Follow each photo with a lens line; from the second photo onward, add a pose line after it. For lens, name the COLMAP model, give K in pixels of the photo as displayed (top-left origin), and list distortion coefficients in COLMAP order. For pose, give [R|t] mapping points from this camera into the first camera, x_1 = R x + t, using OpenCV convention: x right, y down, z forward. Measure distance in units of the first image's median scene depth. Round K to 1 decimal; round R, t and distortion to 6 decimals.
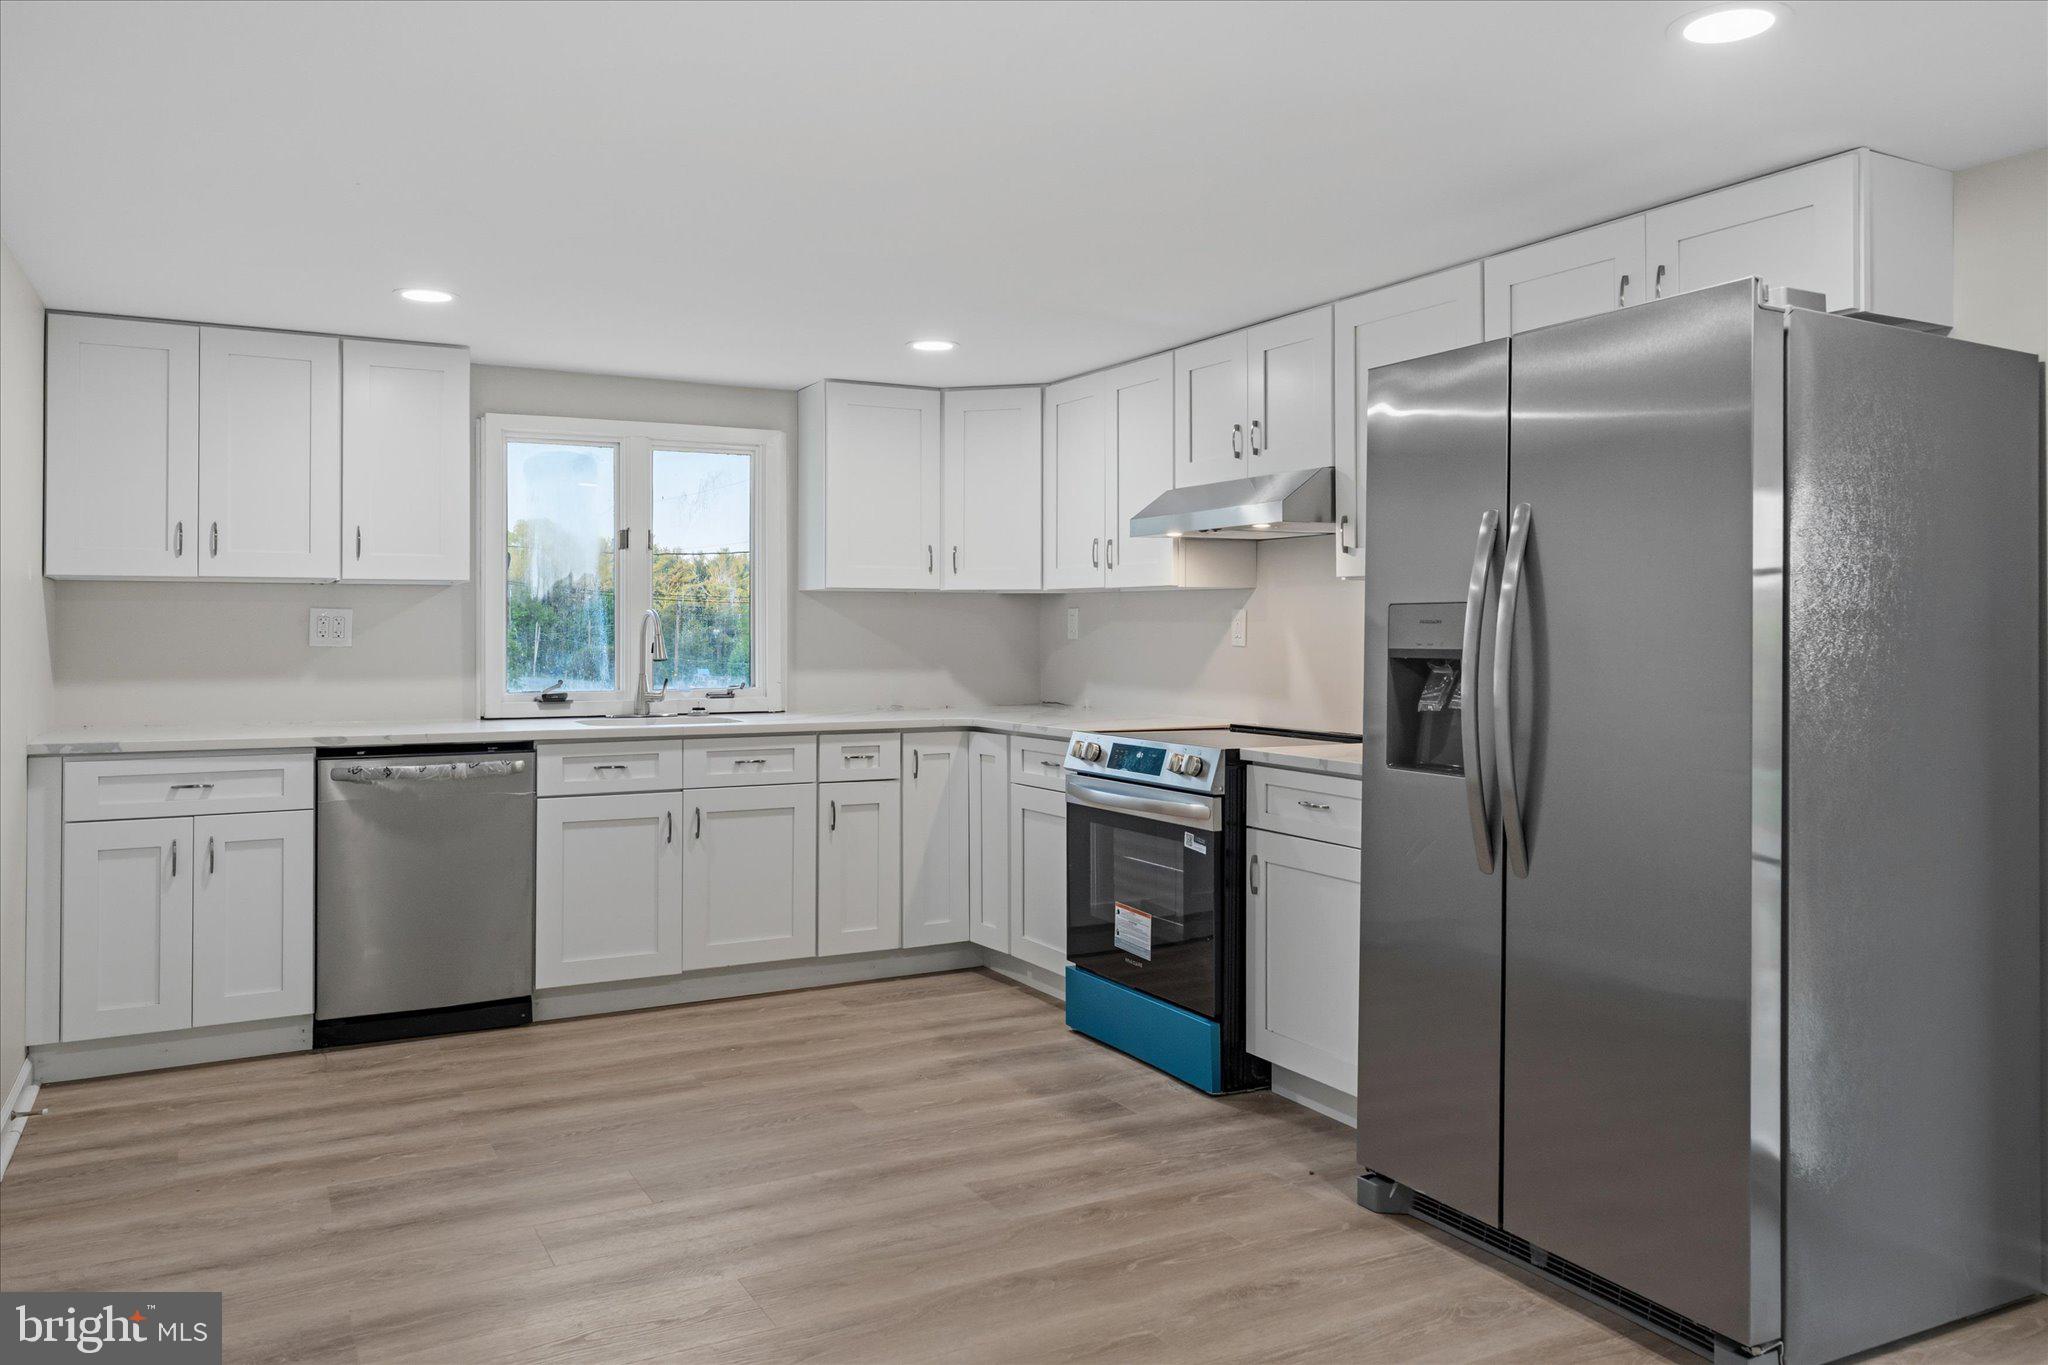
lens RADIAL K [[1467.8, 0, 1031.9], [0, 1467.8, 614.3], [0, 0, 1]] dist [0.002555, 0.001747]
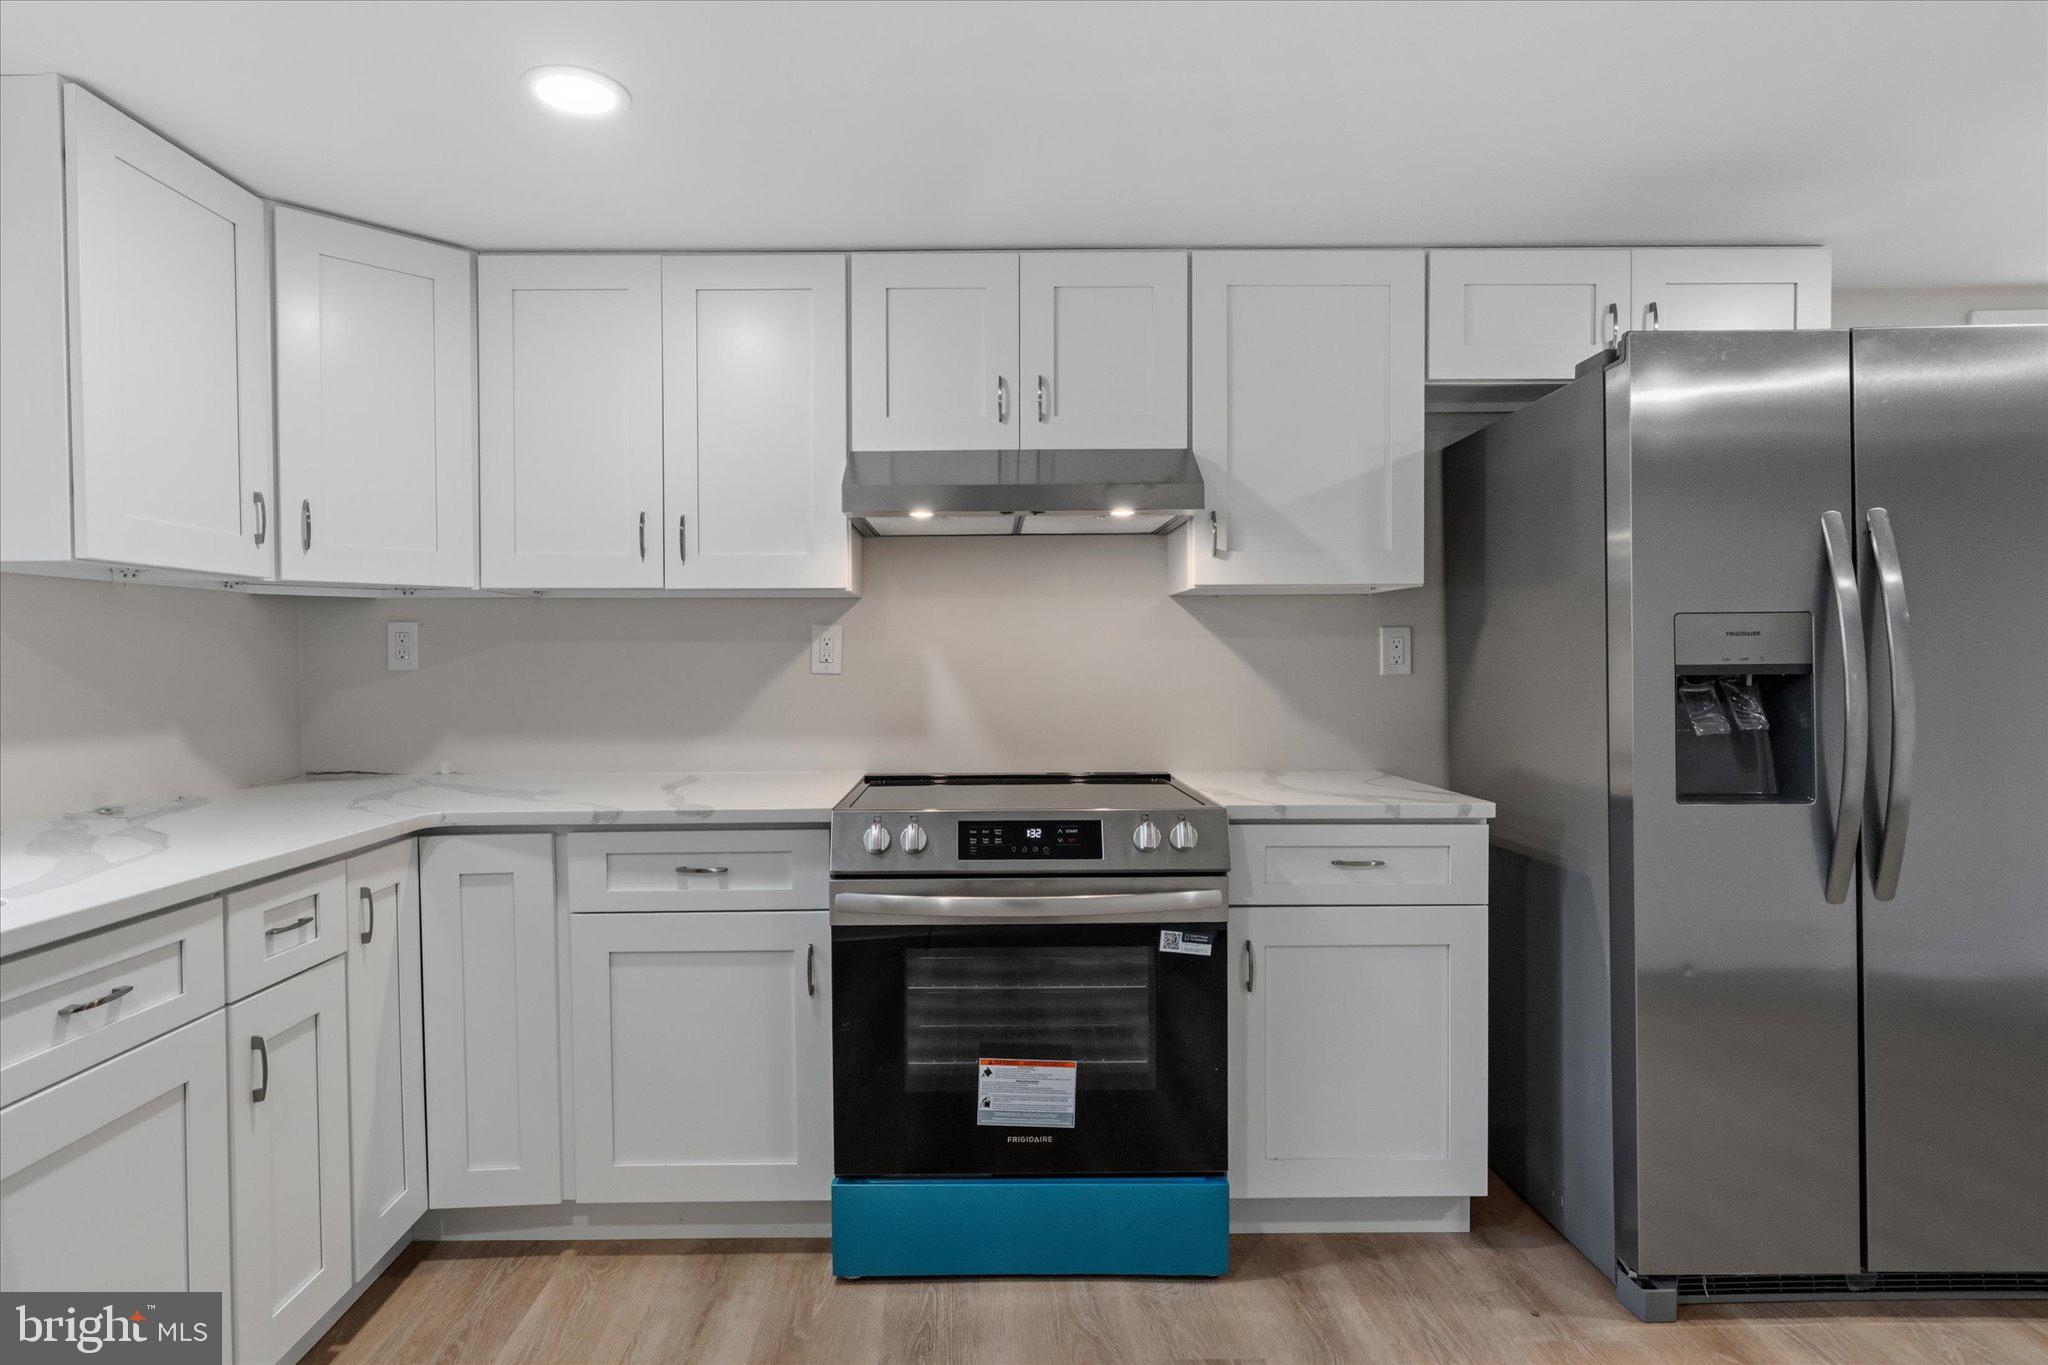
lens RADIAL K [[1105.3, 0, 982.3], [0, 1105.3, 675.4], [0, 0, 1]] dist [-0.005361, 0.002715]
pose [[0.485326, -0.020159, 0.874101, -0.374650], [-0.001047, 0.999720, 0.023637, 0.010663], [-0.874333, -0.012387, 0.485169, 0.756919]]
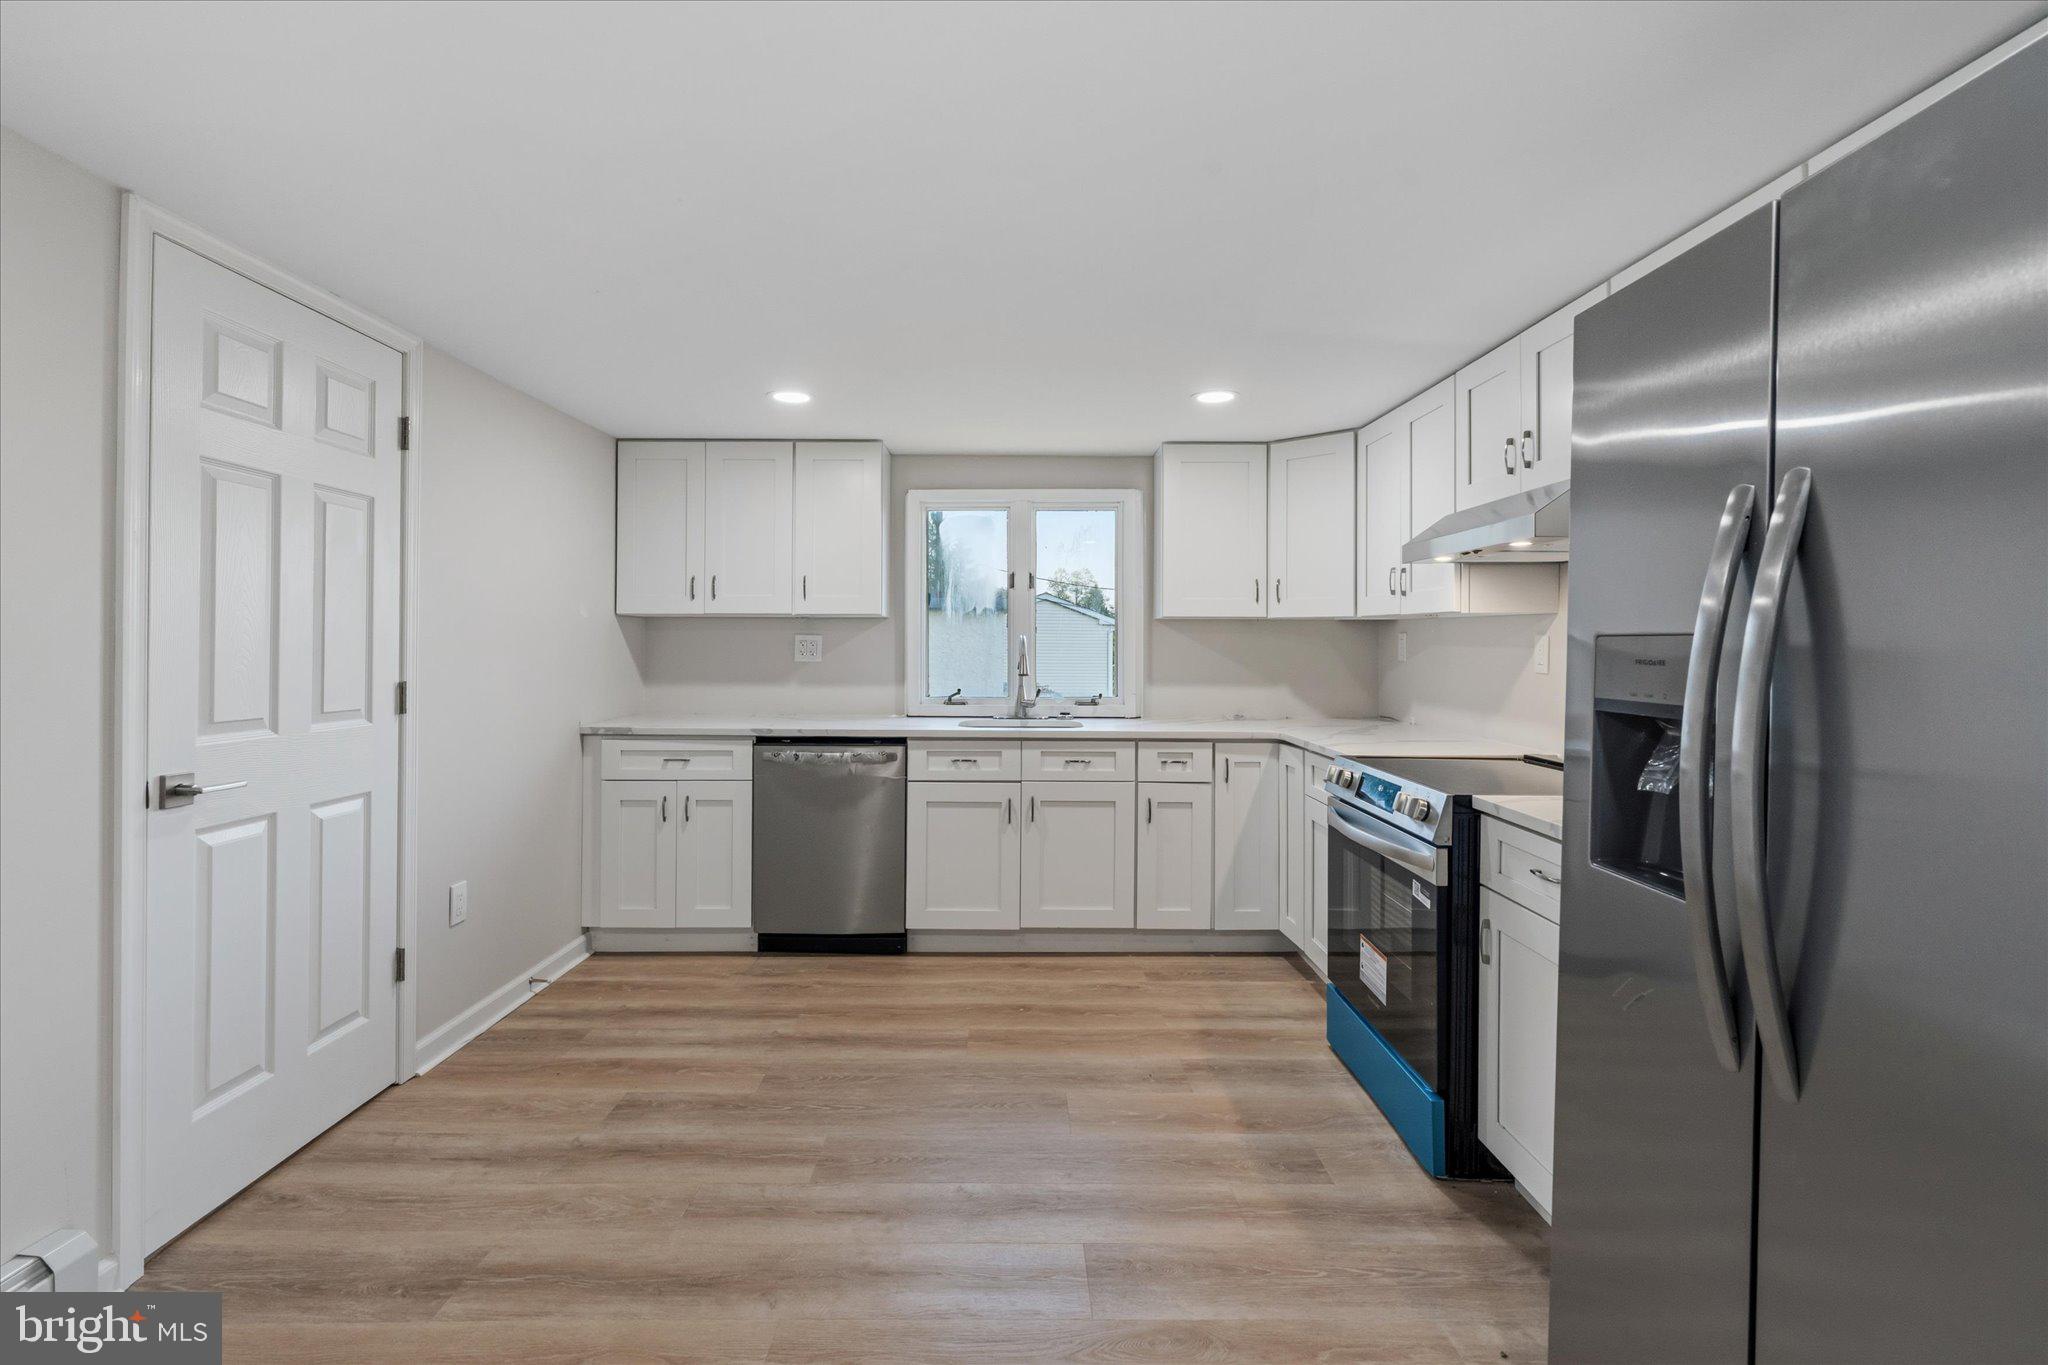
lens RADIAL K [[946.2, 0, 1018.8], [0, 946.2, 637.4], [0, 0, 1]] dist [-0.003470, 0.000923]
pose [[0.878176, 0.000916, -0.478336, 0.158158], [0.001820, 0.999985, 0.005256, -0.006677], [0.478334, -0.005486, 0.878161, 0.334472]]
